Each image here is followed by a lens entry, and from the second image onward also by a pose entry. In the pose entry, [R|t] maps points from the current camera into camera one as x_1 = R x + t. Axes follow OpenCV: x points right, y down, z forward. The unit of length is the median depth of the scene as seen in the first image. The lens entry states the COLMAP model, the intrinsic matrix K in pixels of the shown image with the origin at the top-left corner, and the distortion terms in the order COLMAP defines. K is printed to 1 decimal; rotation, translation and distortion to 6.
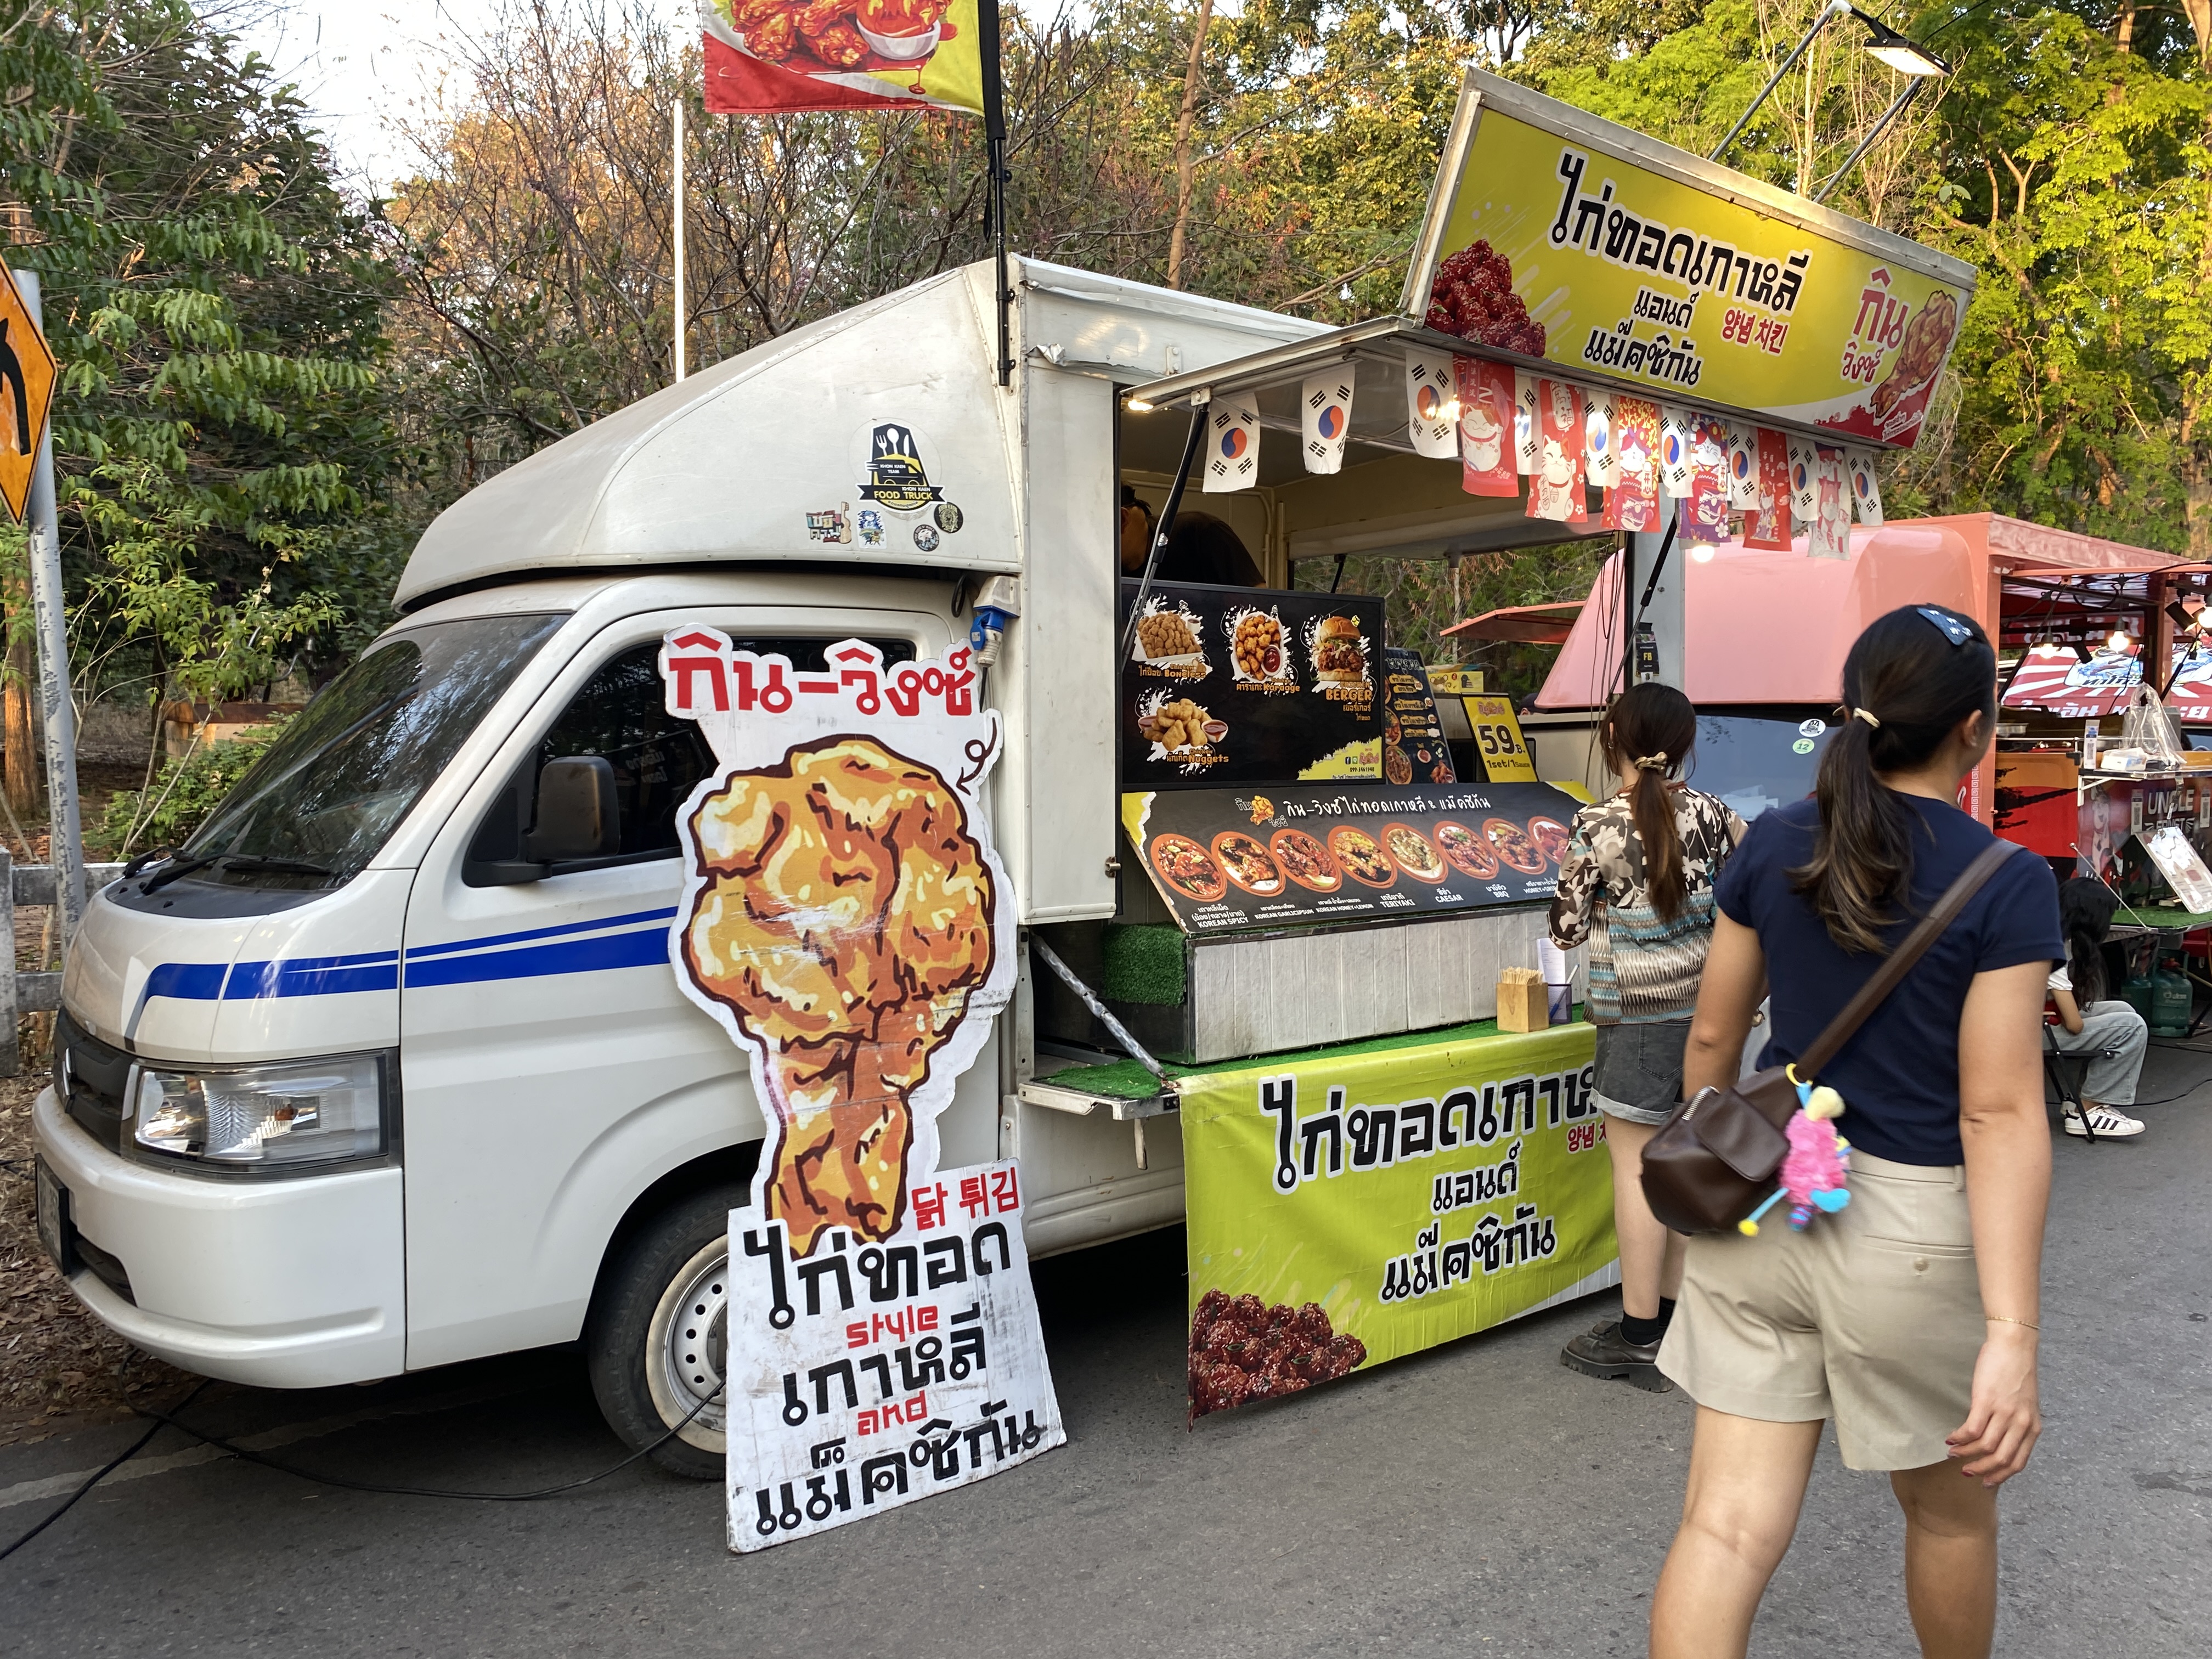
lens RADIAL K [[1689.2, 0, 1094.1], [0, 1689.2, 814.1], [0, 0, 1]] dist [0.022783, -0.019828]
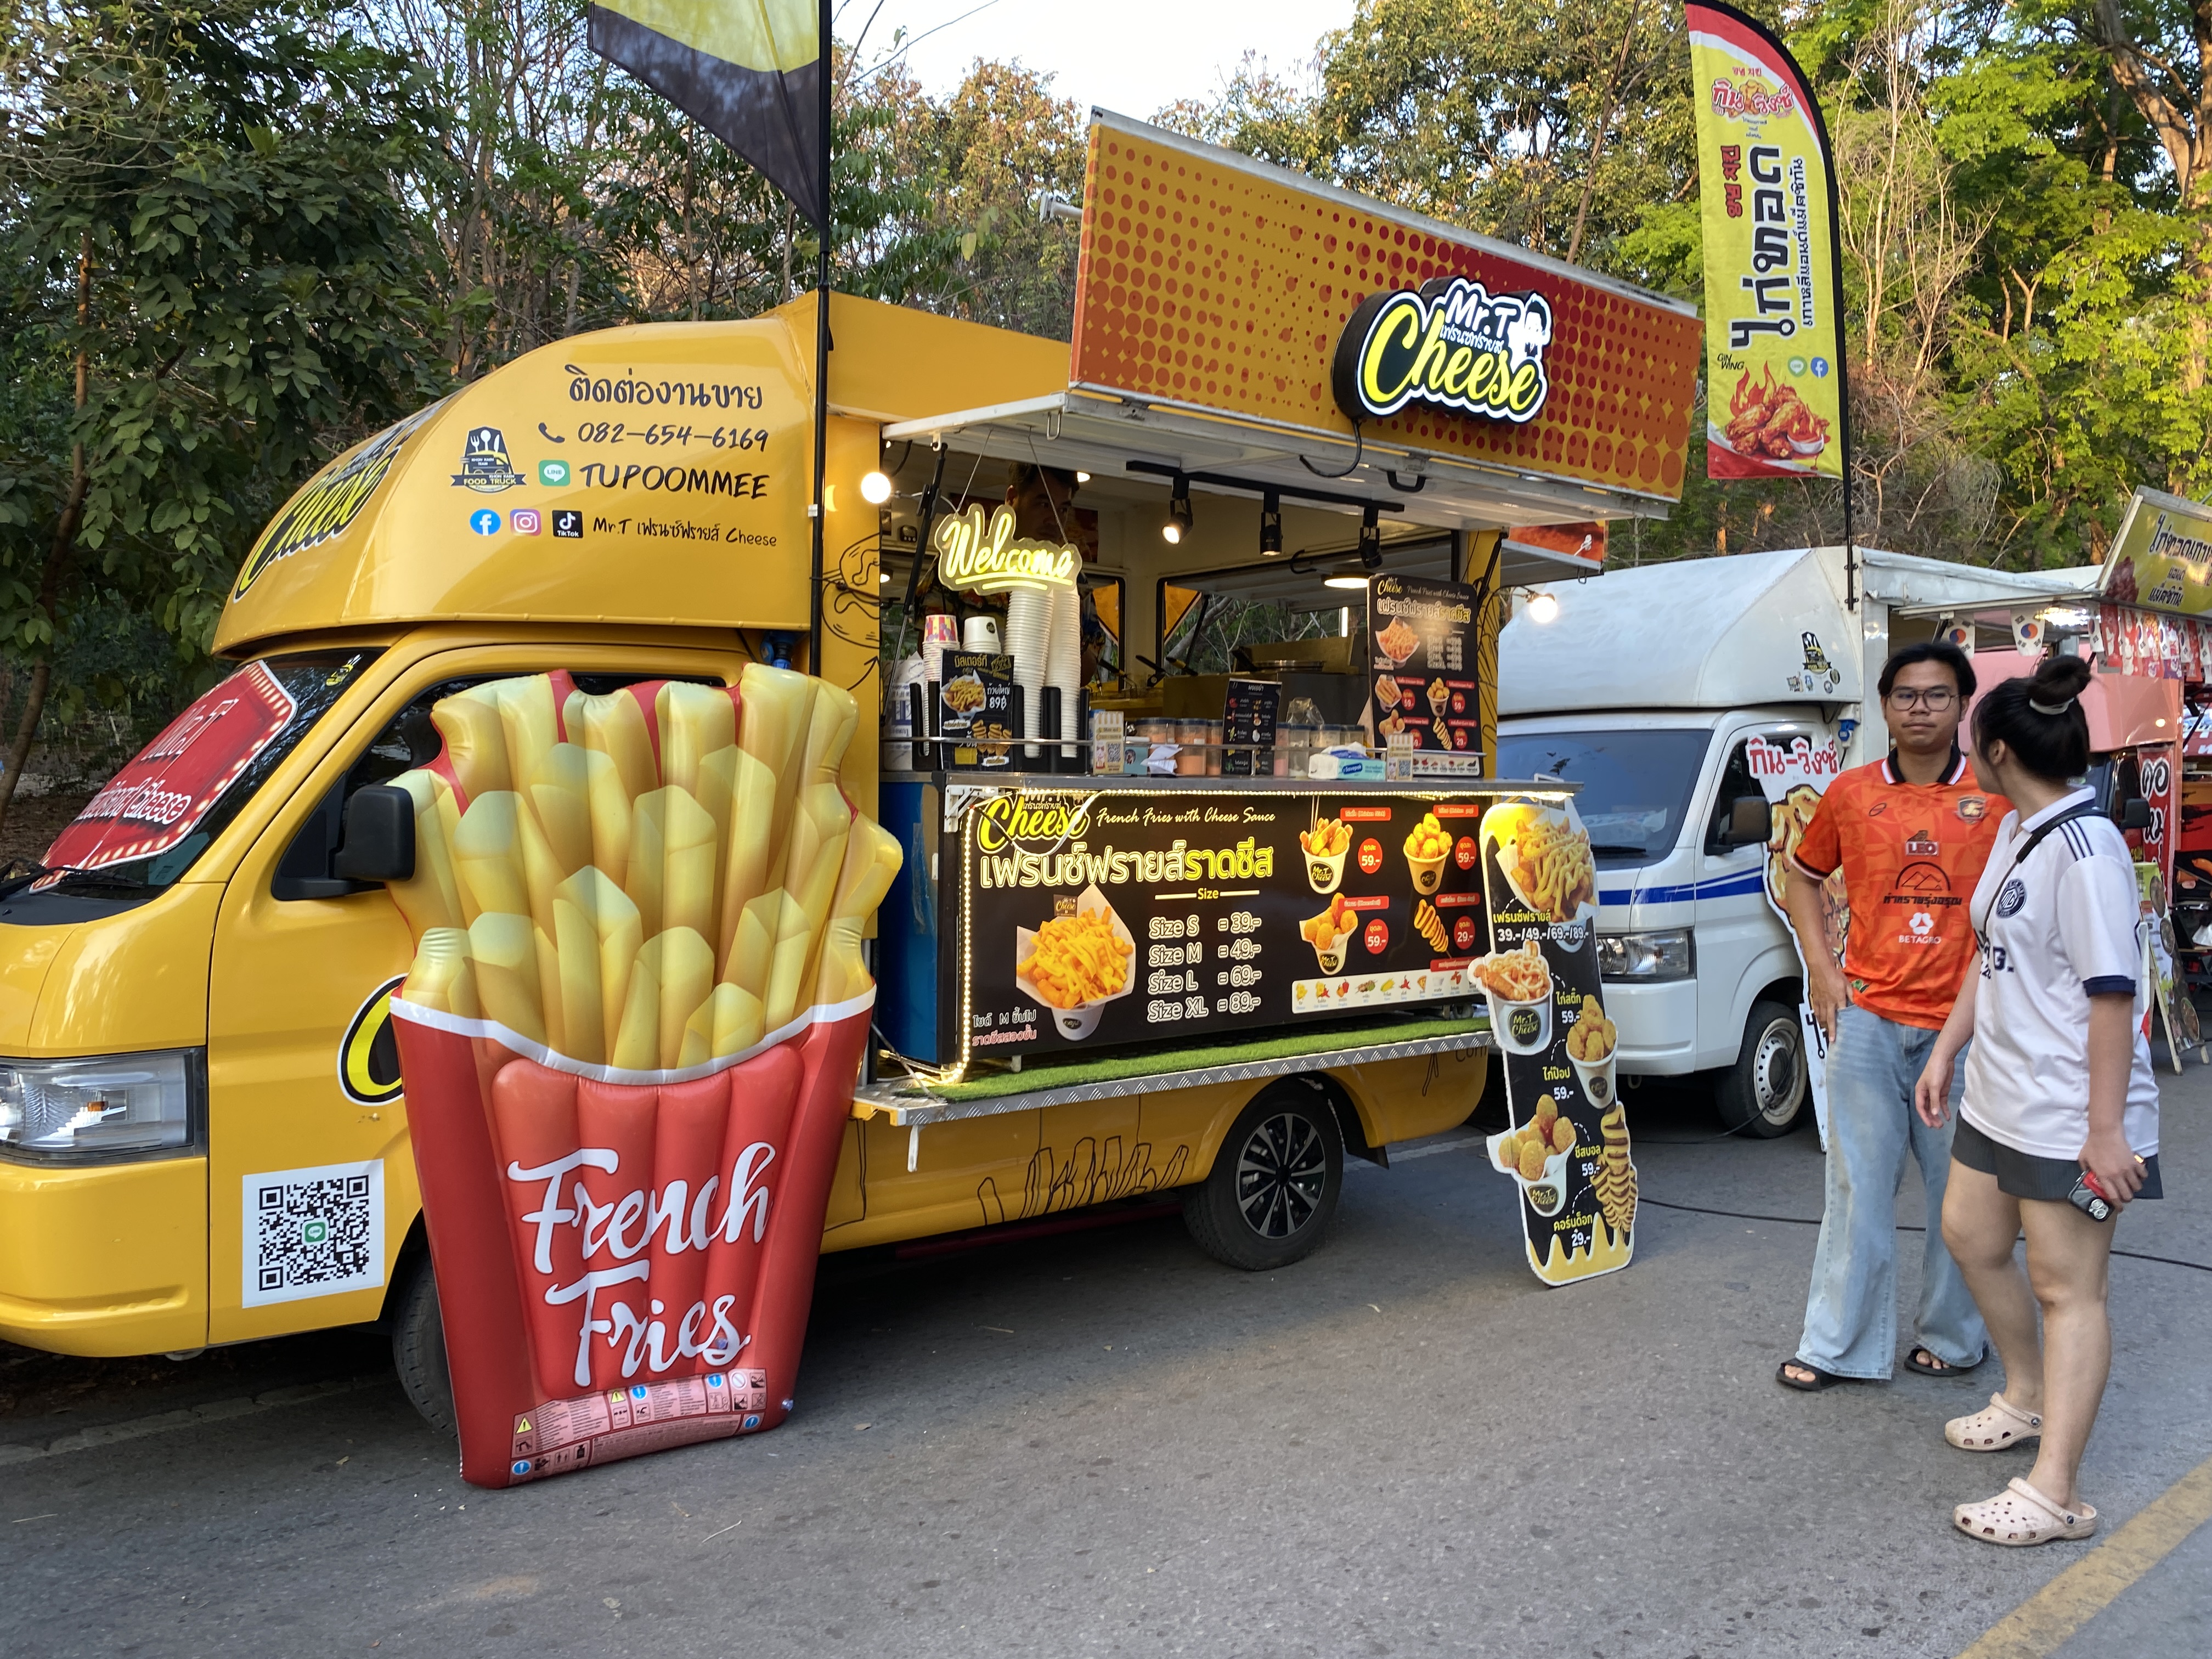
lens RADIAL K [[1689.2, 0, 1110.6], [0, 1689.2, 834.4], [0, 0, 1]] dist [0.022783, -0.019828]
pose [[0.998755, -0.014439, 0.047739, -1.057275], [0.014824, 0.999860, -0.007731, 0.017432], [-0.047621, 0.008429, 0.998830, -0.998468]]
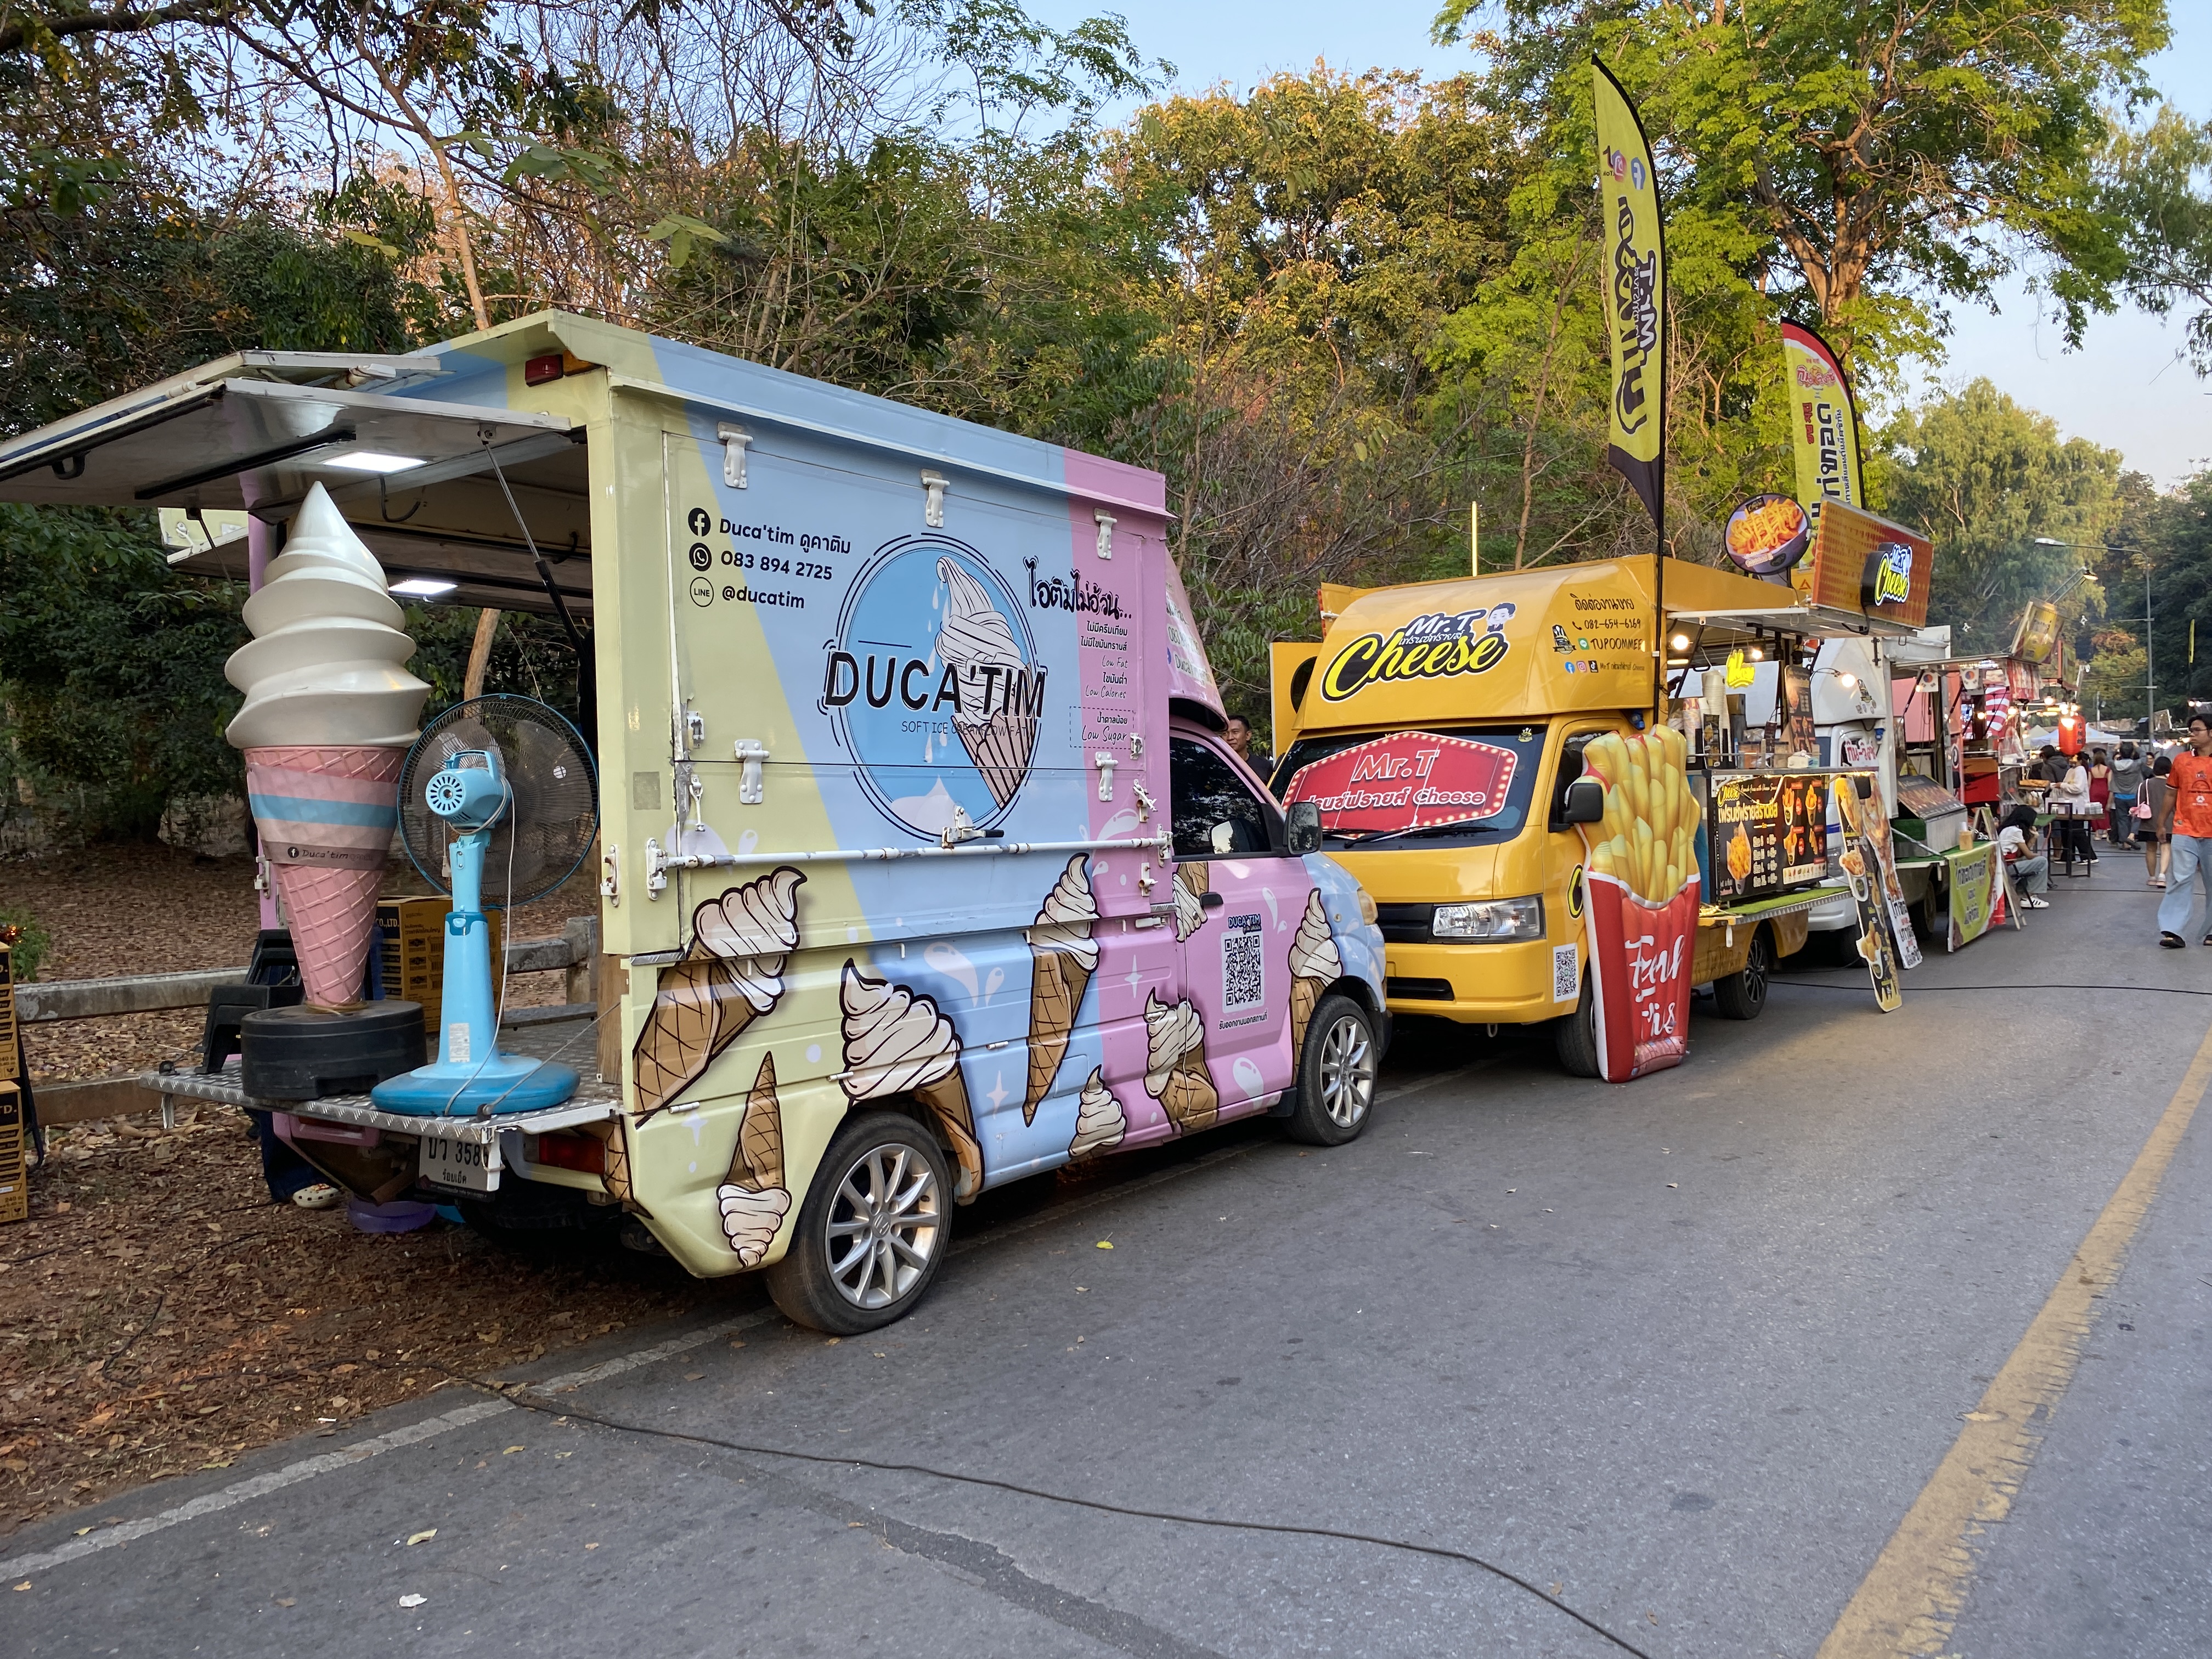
lens RADIAL K [[1689.2, 0, 1167.6], [0, 1689.2, 826.7], [0, 0, 1]] dist [0.022783, -0.019828]
pose [[0.957691, -0.064881, 0.280390, -2.516283], [0.072406, 0.997238, -0.016550, 0.031653], [-0.278542, 0.036152, 0.959743, -1.990505]]
